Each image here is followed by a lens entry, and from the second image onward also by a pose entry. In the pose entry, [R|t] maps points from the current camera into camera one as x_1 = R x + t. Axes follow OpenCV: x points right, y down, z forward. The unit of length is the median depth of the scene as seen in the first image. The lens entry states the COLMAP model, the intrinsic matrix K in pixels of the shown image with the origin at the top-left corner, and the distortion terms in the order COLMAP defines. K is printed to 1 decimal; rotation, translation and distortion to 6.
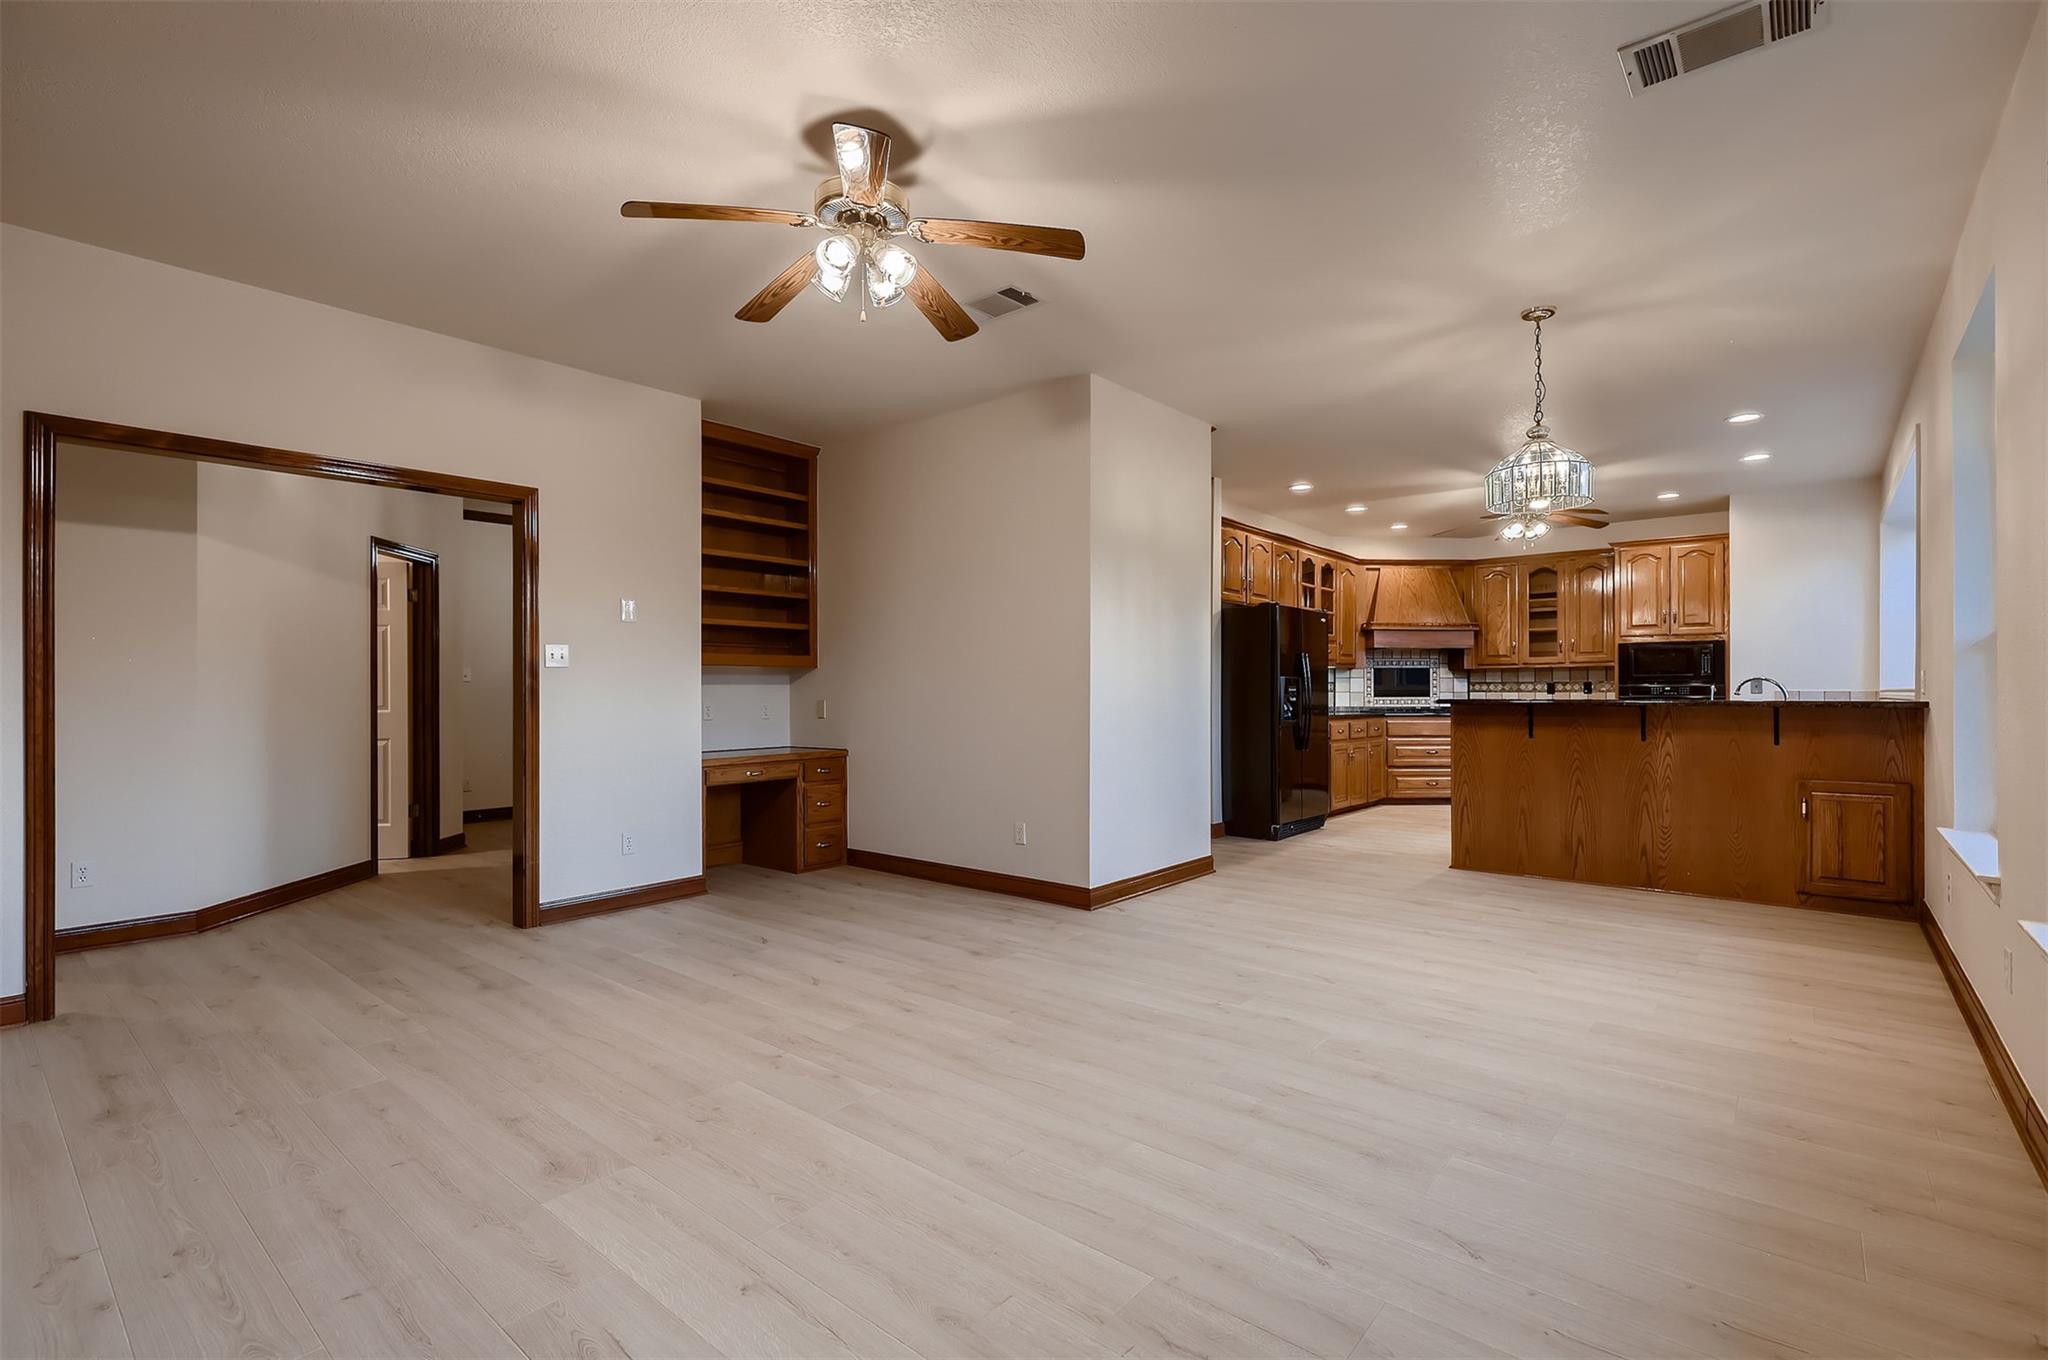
lens RADIAL K [[927.9, 0, 1026.0], [0, 927.9, 685.4], [0, 0, 1]] dist [0.003037, 0.000715]
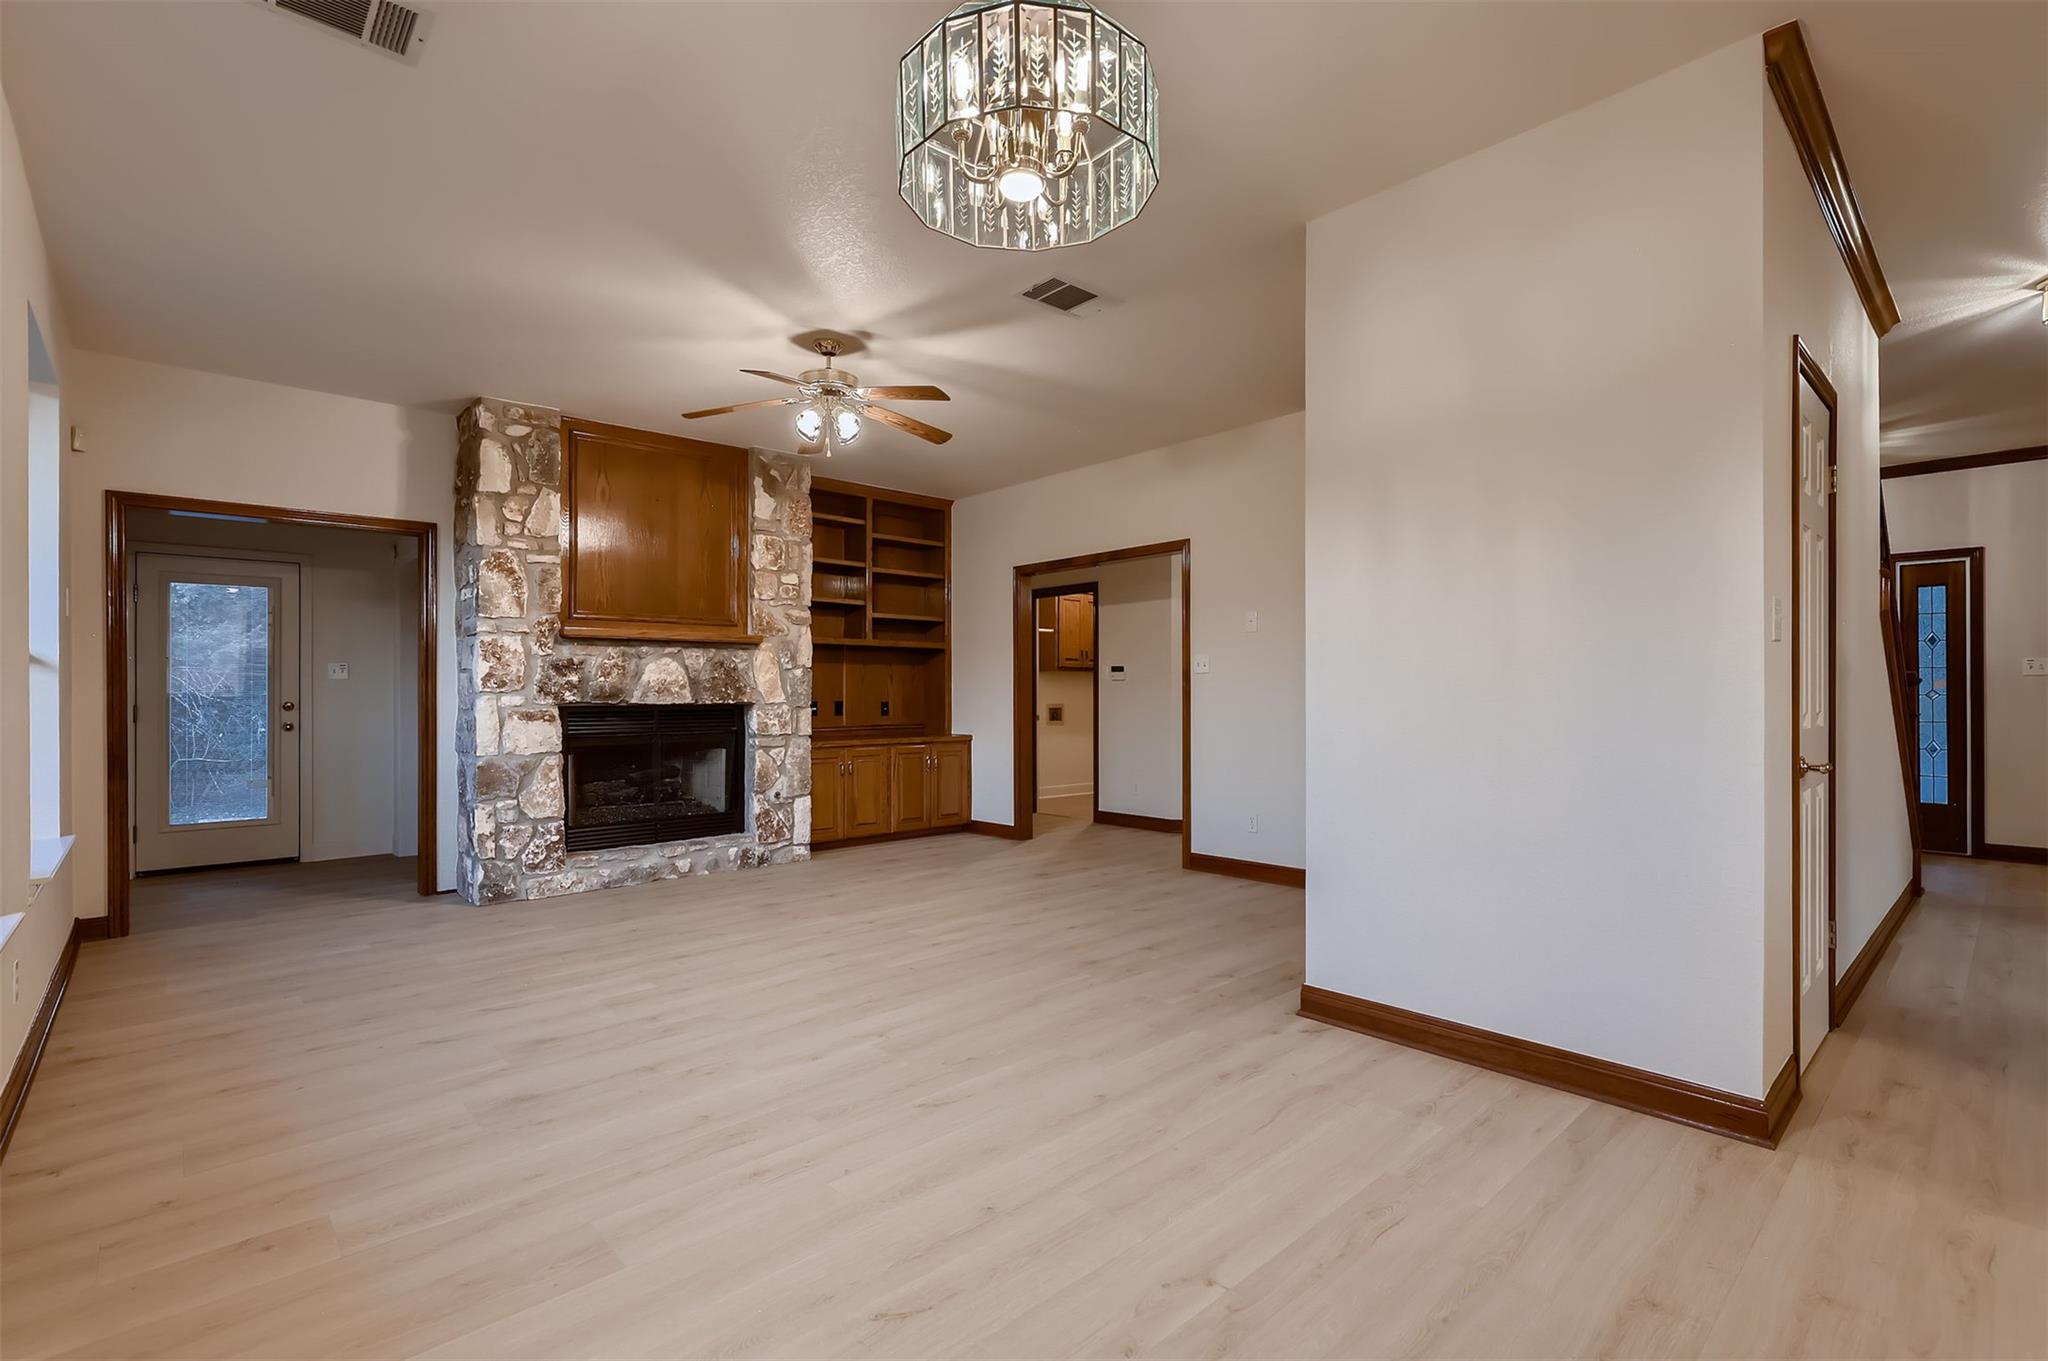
lens RADIAL K [[927.9, 0, 1034.7], [0, 927.9, 684.8], [0, 0, 1]] dist [0.003037, 0.000715]
pose [[-0.110284, -0.002323, -0.993897, 0.451864], [0.005238, 0.999982, -0.002918, -0.000715], [0.993886, -0.005528, -0.110270, 0.511971]]
